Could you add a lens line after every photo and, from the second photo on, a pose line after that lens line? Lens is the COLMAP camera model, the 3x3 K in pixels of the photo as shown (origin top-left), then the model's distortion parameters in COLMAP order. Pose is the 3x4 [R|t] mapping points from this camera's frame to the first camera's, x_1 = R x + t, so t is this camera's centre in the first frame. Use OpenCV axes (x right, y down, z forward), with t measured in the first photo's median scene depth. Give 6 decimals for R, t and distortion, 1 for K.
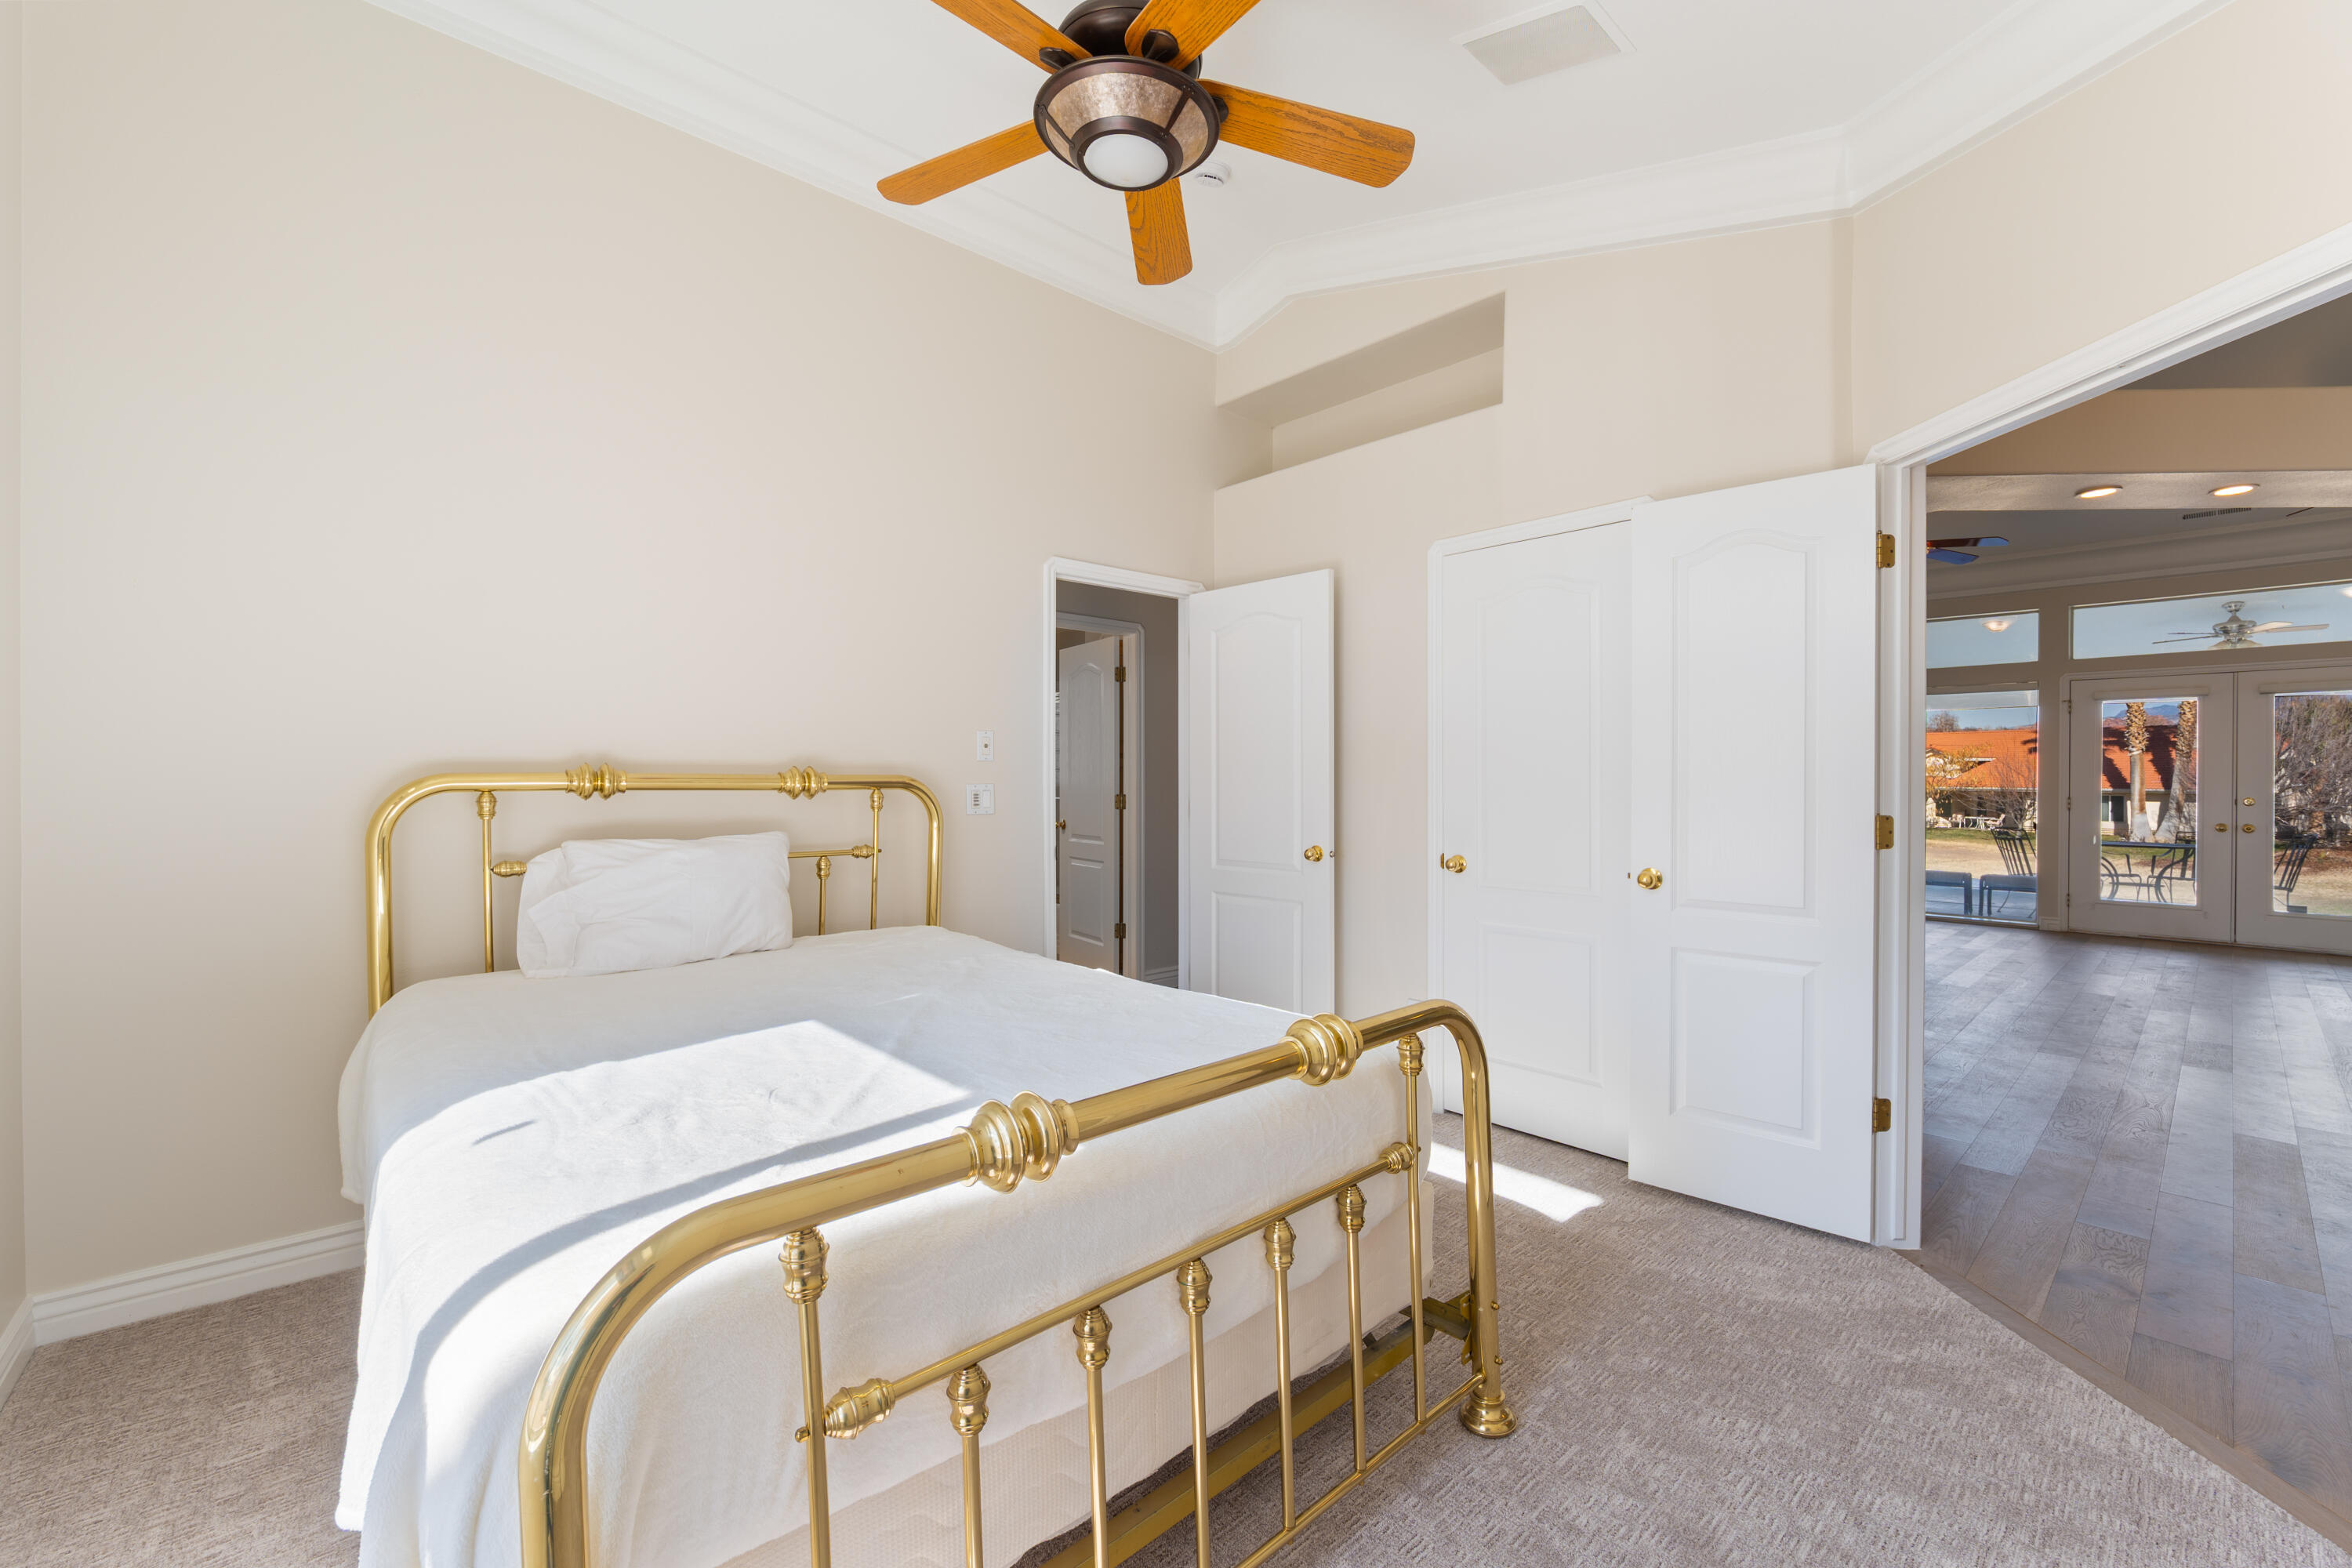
lens RADIAL K [[962.3, 0, 1174.7], [0, 962.3, 784.8], [0, 0, 1]] dist [-0.010815, 0.000773]
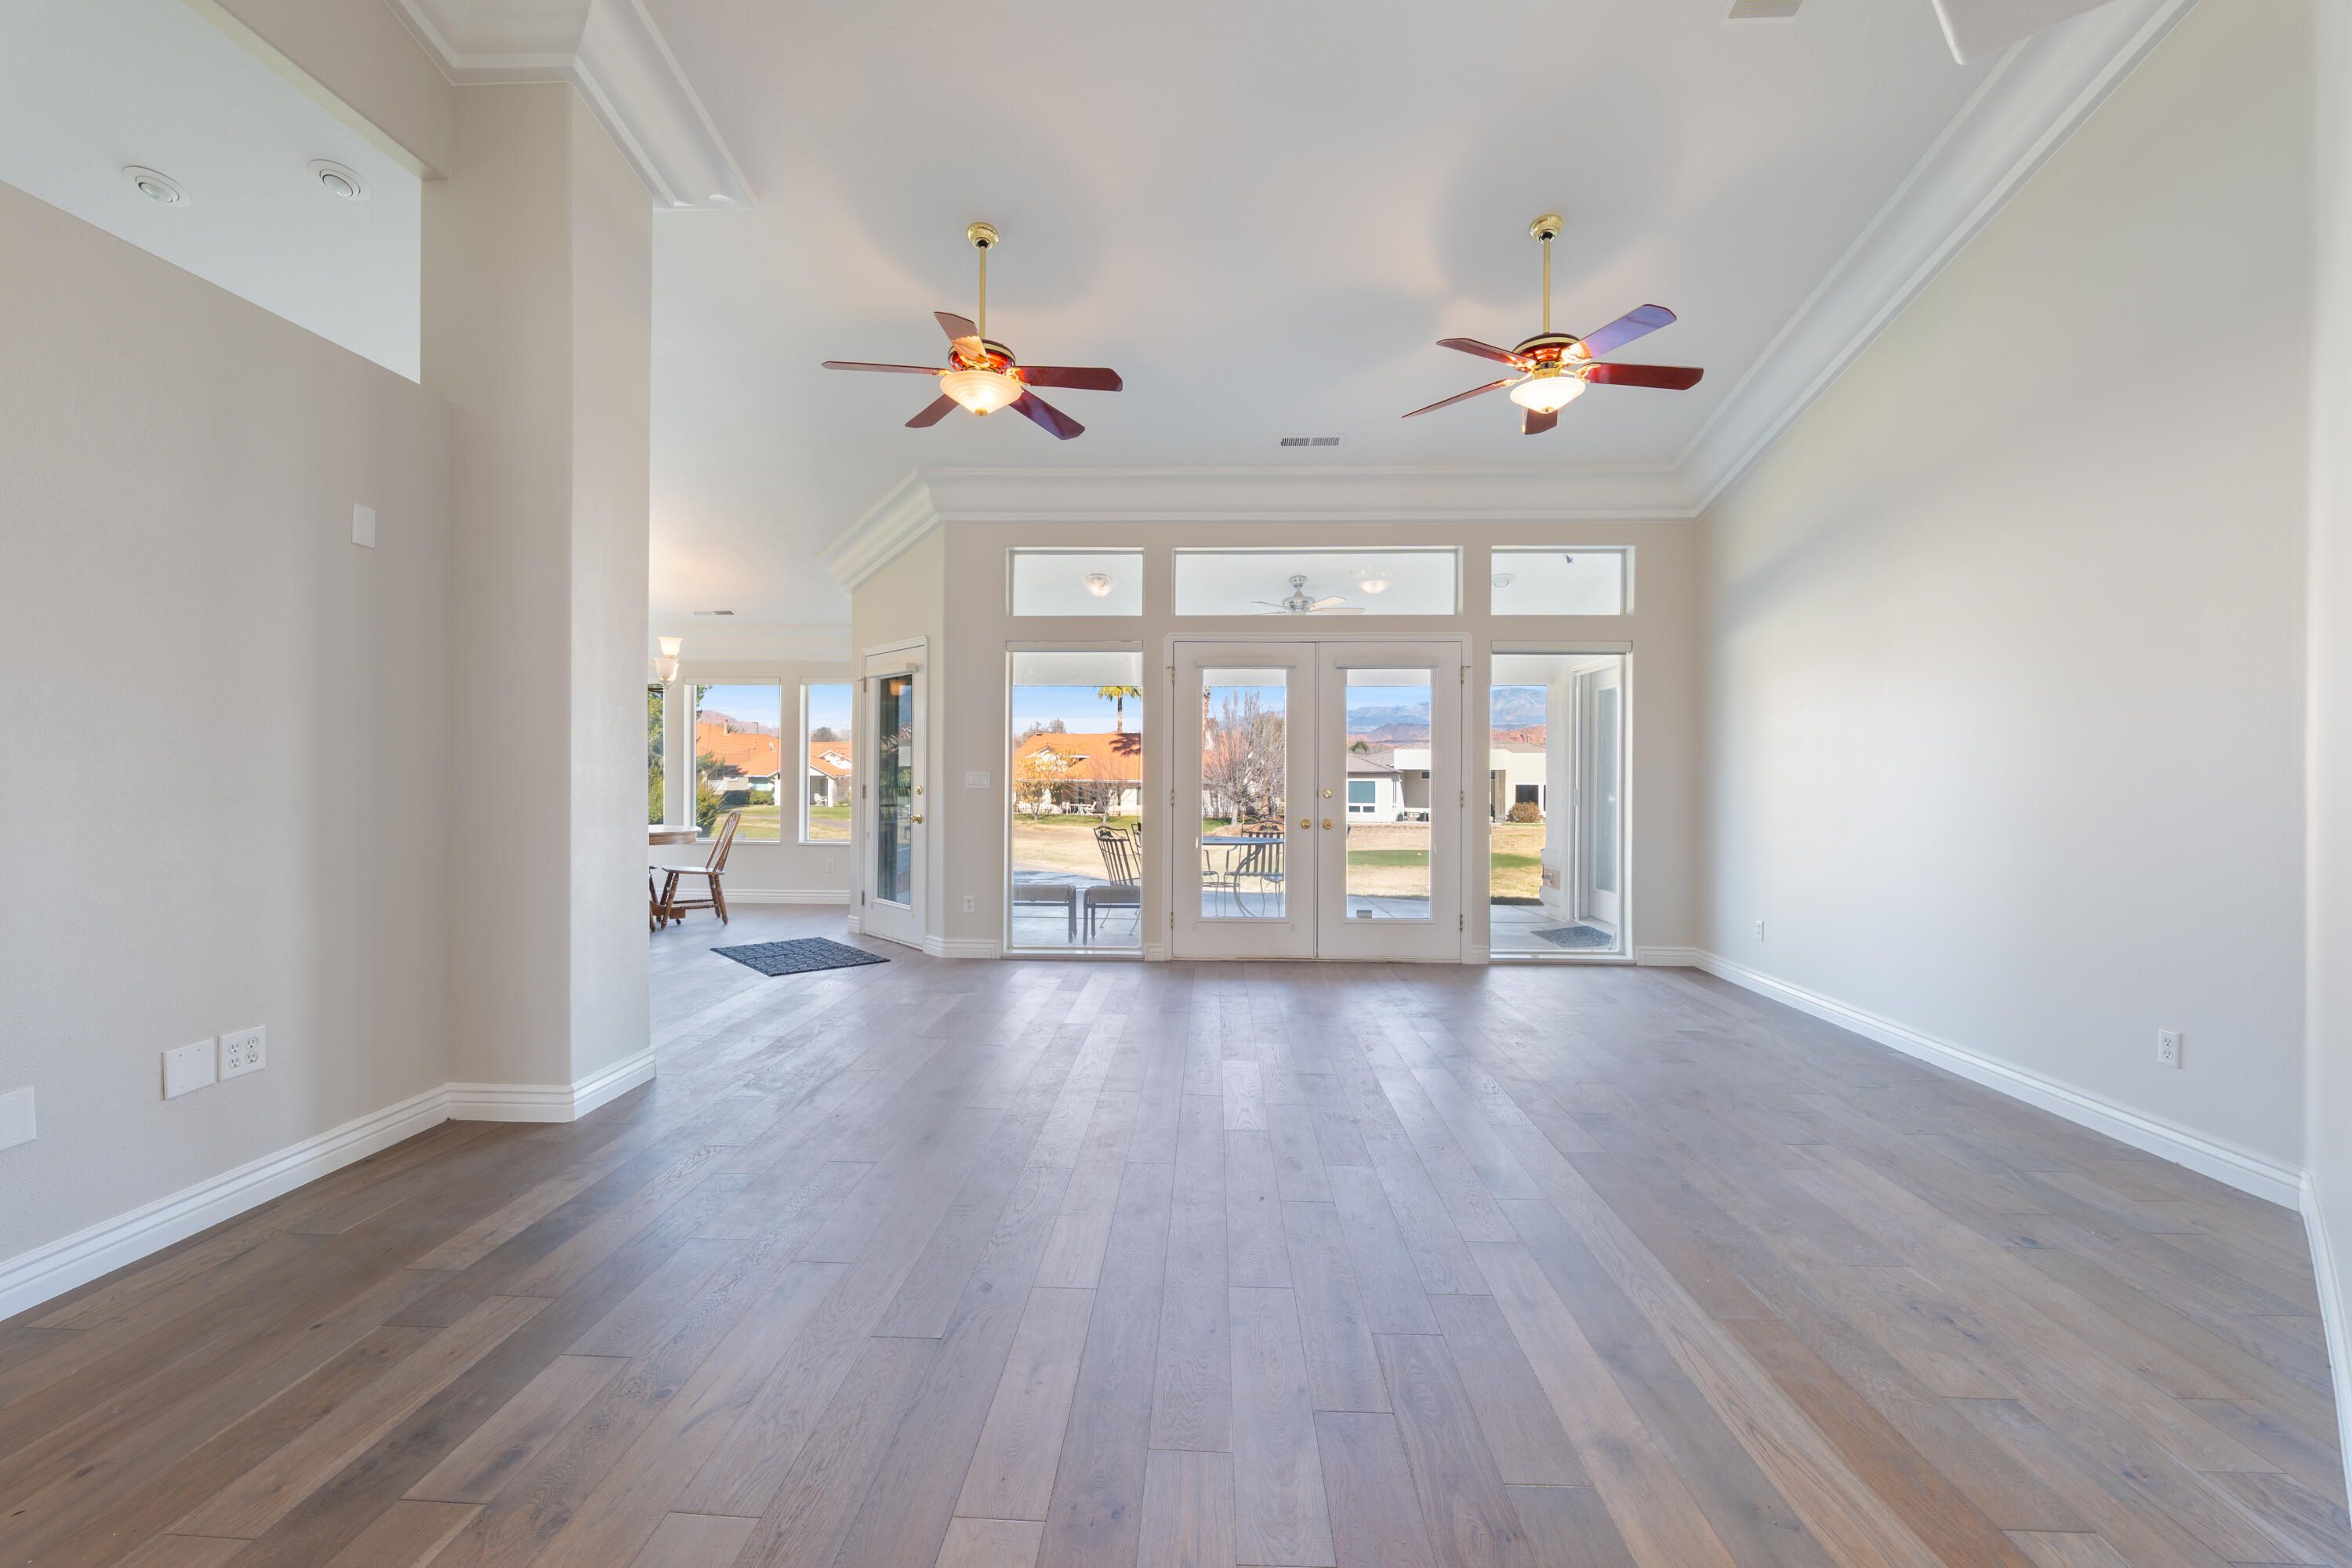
lens RADIAL K [[962.3, 0, 1174.3], [0, 962.3, 782.3], [0, 0, 1]] dist [-0.010815, 0.000773]
pose [[0.697885, -0.004590, 0.716195, 0.068706], [0.001793, 0.999988, 0.004661, 0.000591], [-0.716207, -0.001969, 0.697885, 0.082533]]
